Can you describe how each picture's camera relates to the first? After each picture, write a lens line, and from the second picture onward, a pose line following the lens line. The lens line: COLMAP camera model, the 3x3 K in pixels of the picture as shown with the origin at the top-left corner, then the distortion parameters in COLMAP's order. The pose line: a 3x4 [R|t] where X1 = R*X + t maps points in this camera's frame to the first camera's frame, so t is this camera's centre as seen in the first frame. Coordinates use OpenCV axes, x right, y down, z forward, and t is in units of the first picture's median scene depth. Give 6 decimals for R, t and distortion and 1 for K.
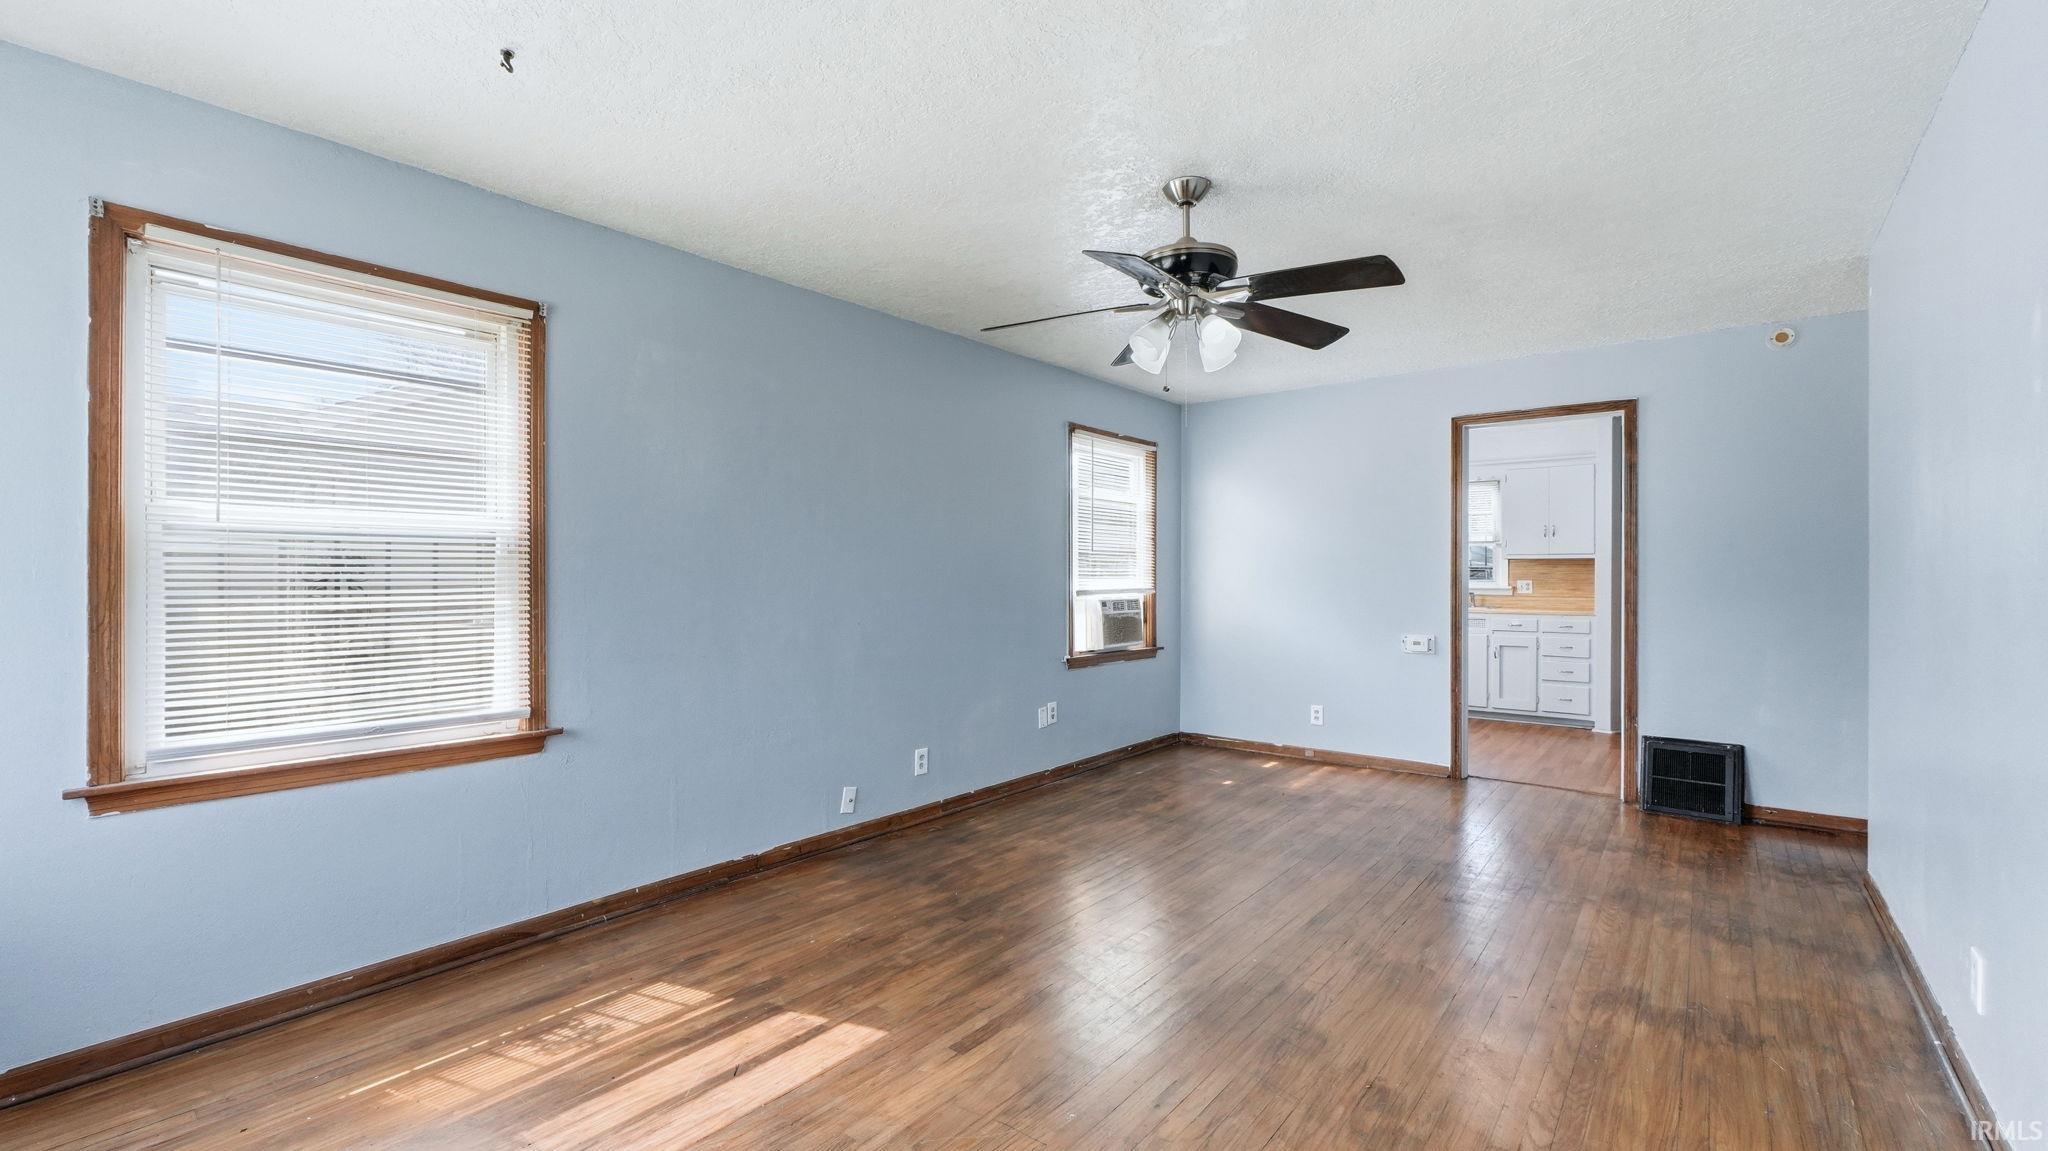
lens RADIAL K [[876.5, 0, 1006.8], [0, 876.5, 572.9], [0, 0, 1]] dist [-0.000842, -0.000175]
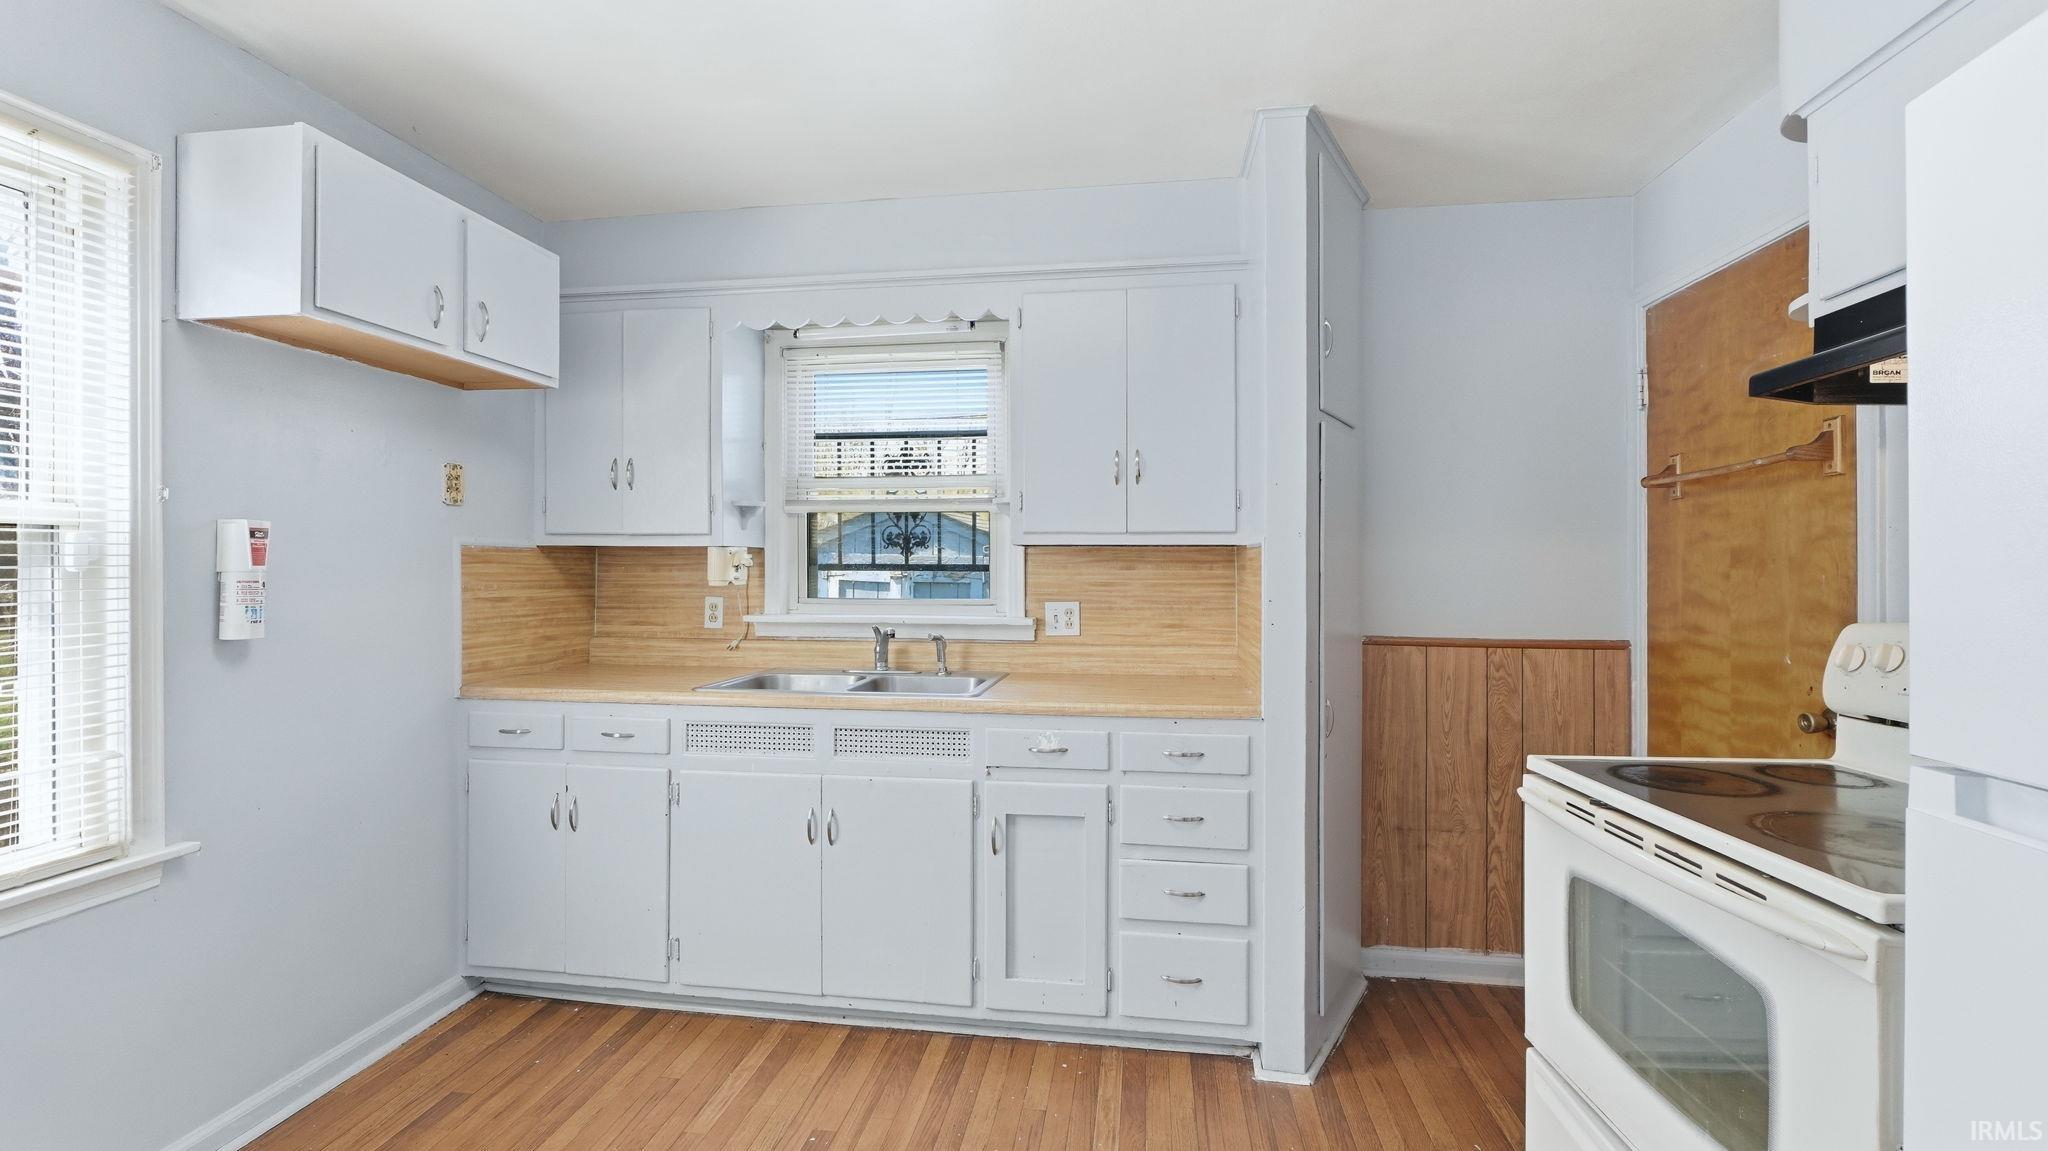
lens RADIAL K [[861.9, 0, 1020.8], [0, 861.9, 567.4], [0, 0, 1]] dist [-0.001010, -0.000413]
pose [[0.859656, -0.002894, 0.510864, 0.416918], [0.001259, 0.999993, 0.003546, -0.008162], [-0.510871, -0.002405, 0.859654, 0.745375]]
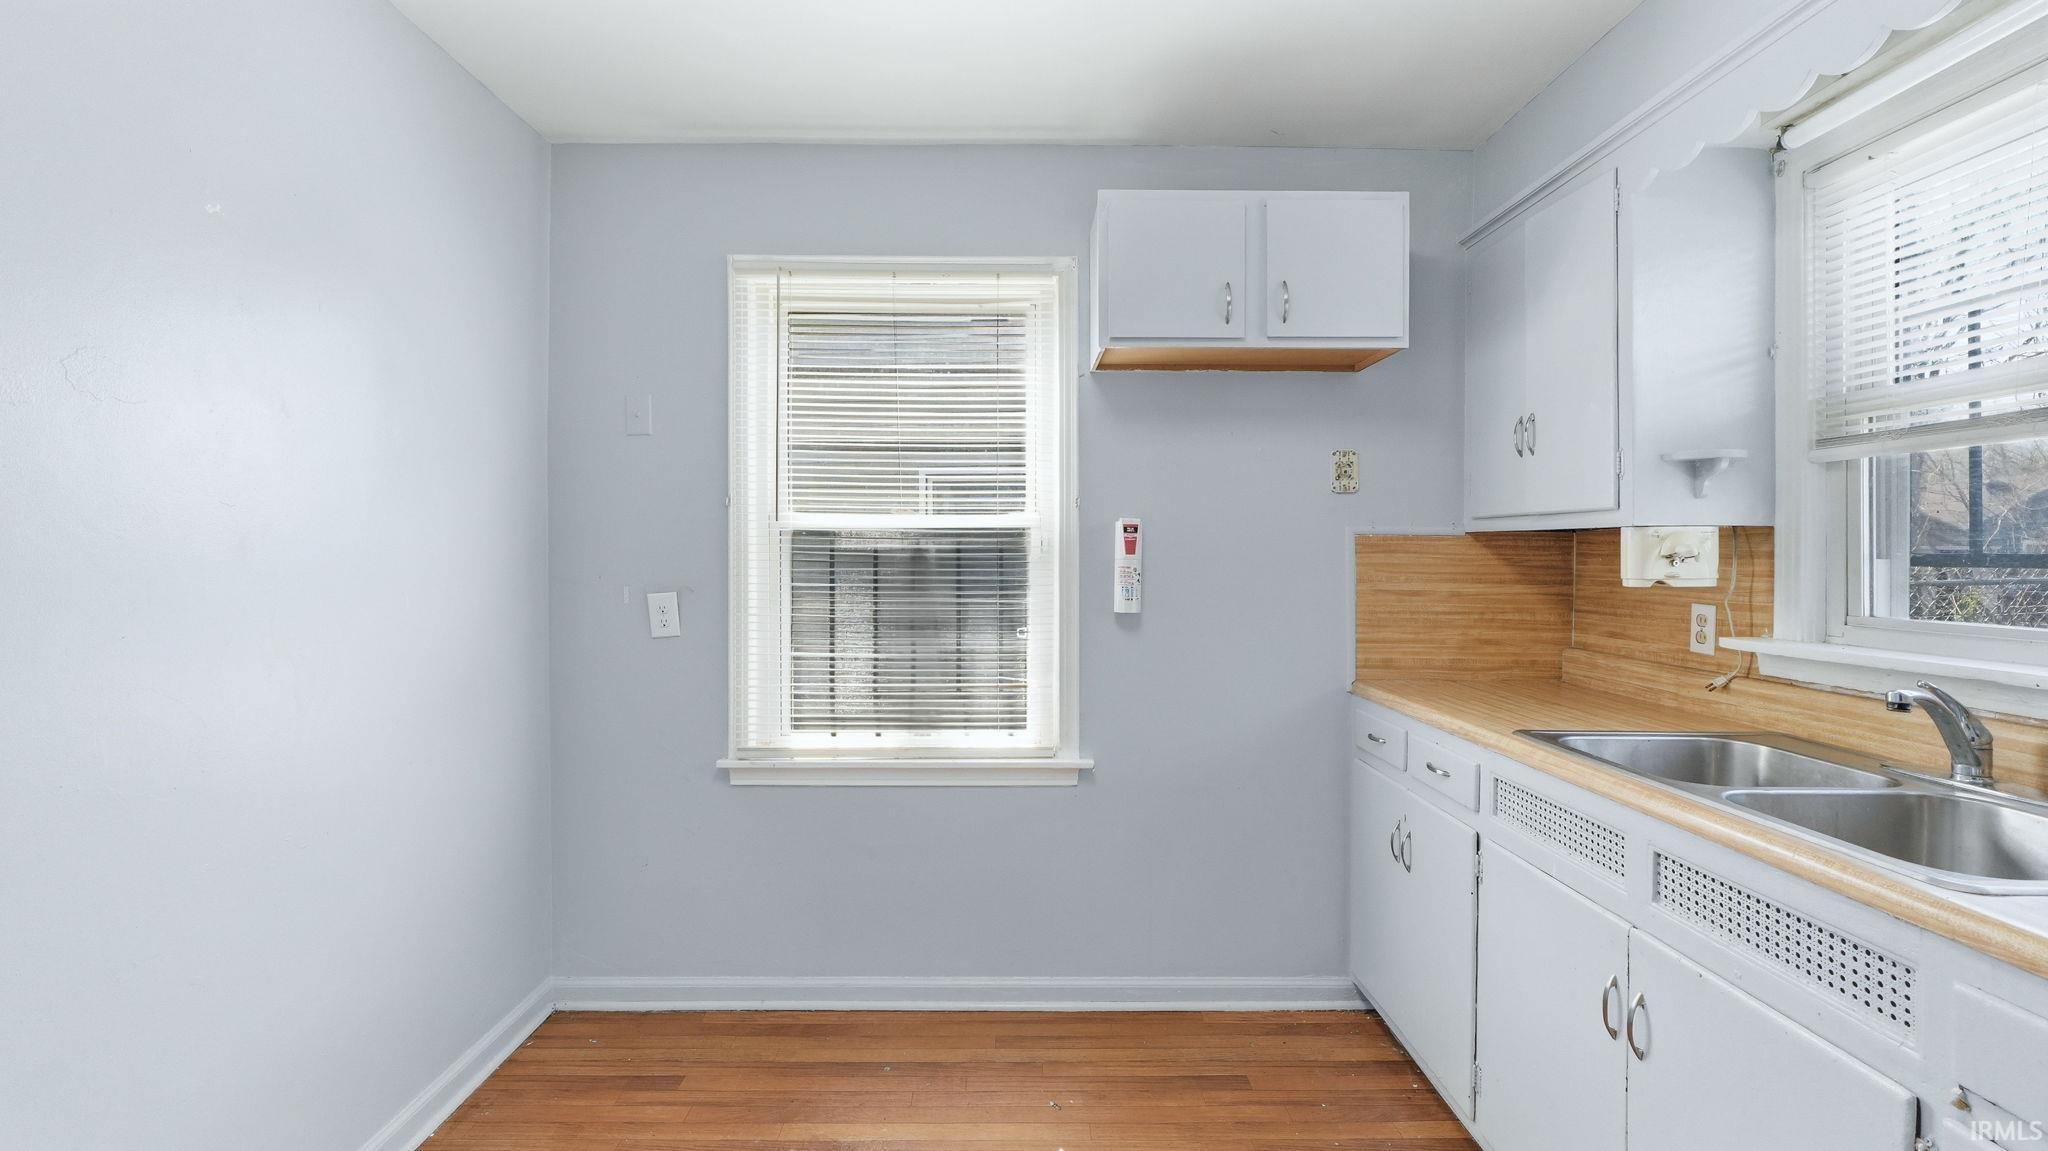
lens RADIAL K [[861.9, 0, 1020.8], [0, 861.9, 561.8], [0, 0, 1]] dist [-0.001010, -0.000413]
pose [[0.636775, 0.005539, -0.771030, 0.577821], [-0.002475, 0.999984, 0.005140, -0.006855], [0.771046, -0.001365, 0.636778, 0.847498]]
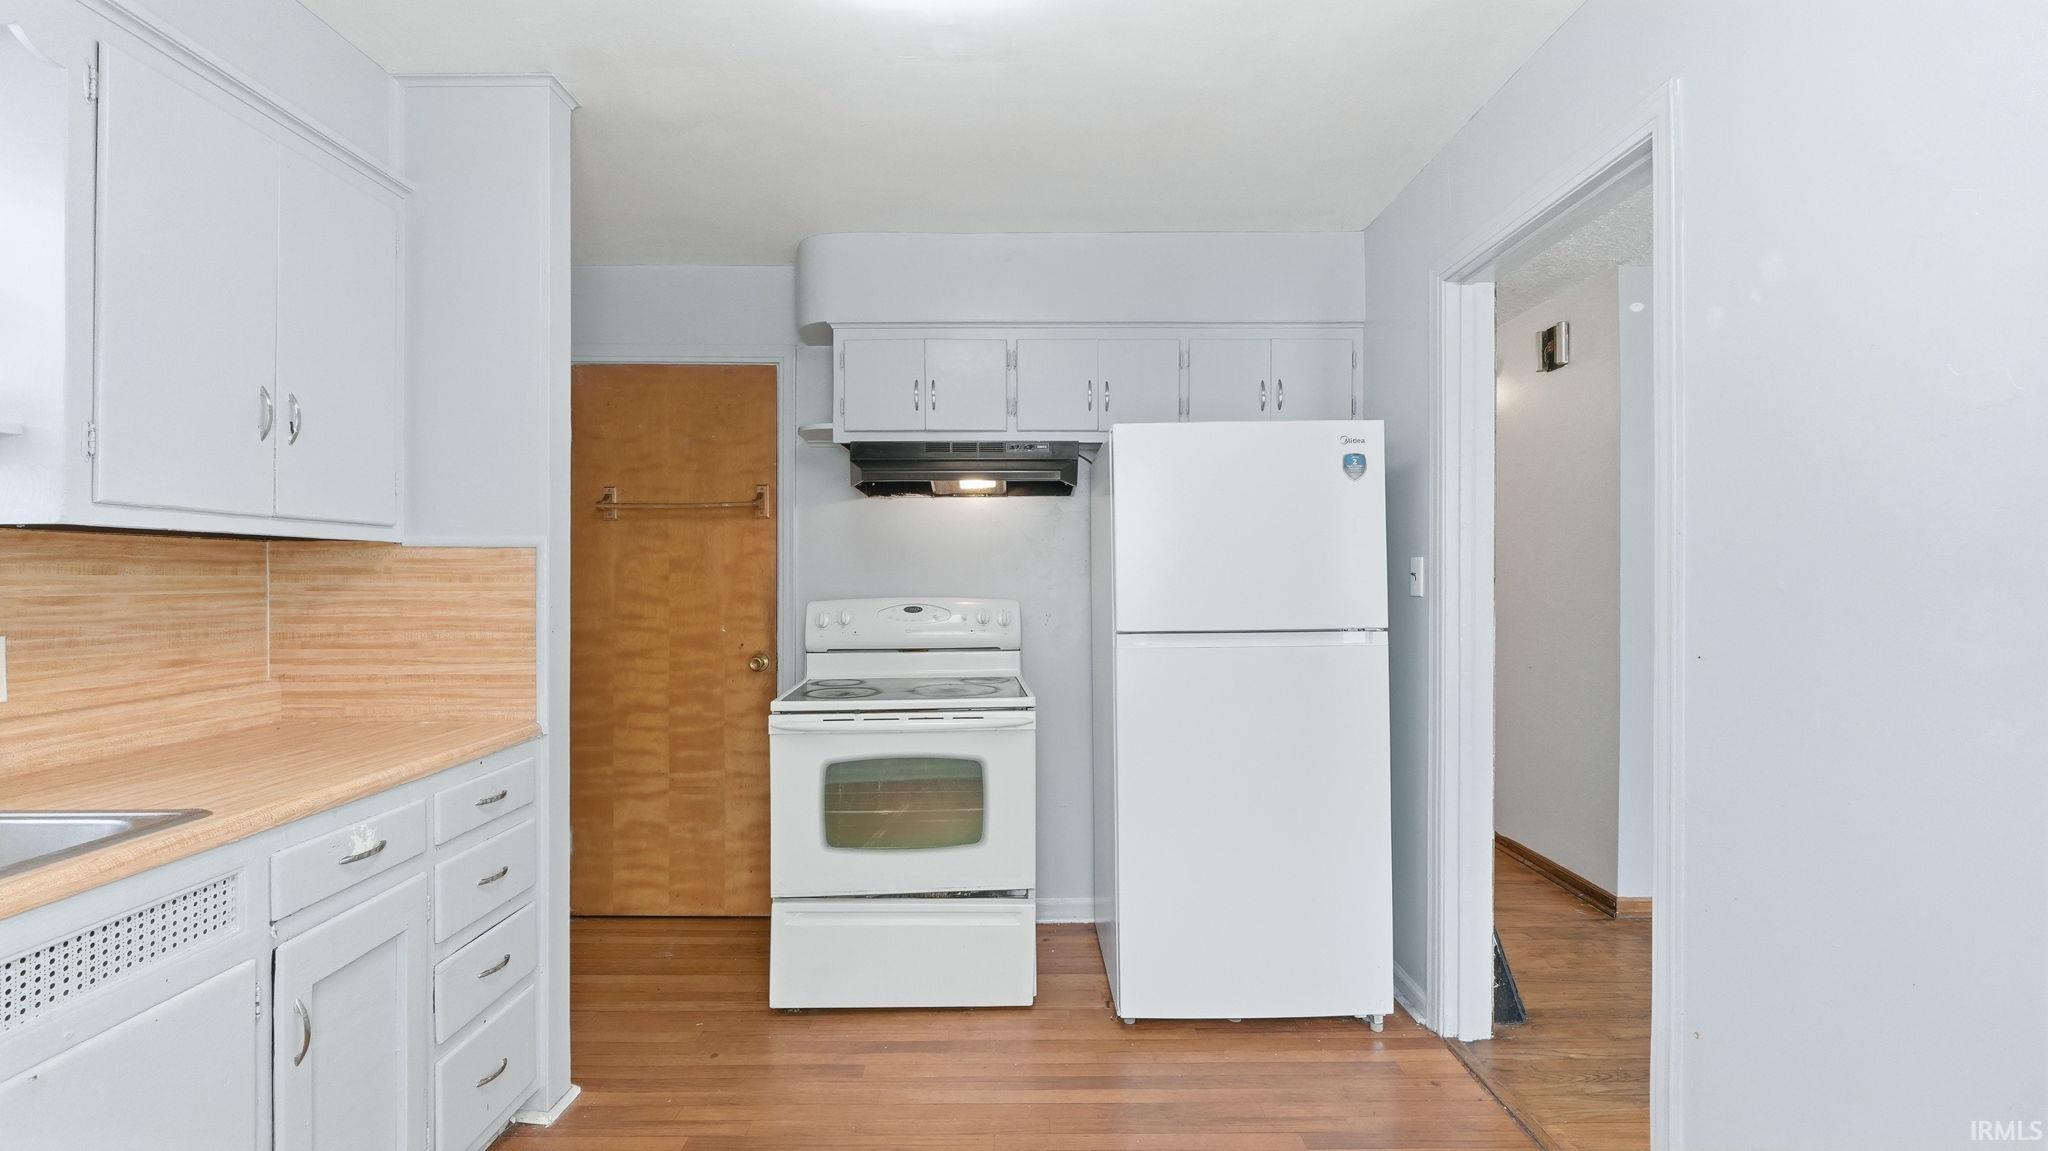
lens RADIAL K [[861.9, 0, 1024.7], [0, 861.9, 574.7], [0, 0, 1]] dist [-0.001010, -0.000413]
pose [[-0.636427, -0.006192, 0.771312, 0.329977], [-0.006318, 0.999976, 0.002815, -0.007714], [-0.771311, -0.003082, -0.636450, 1.019316]]
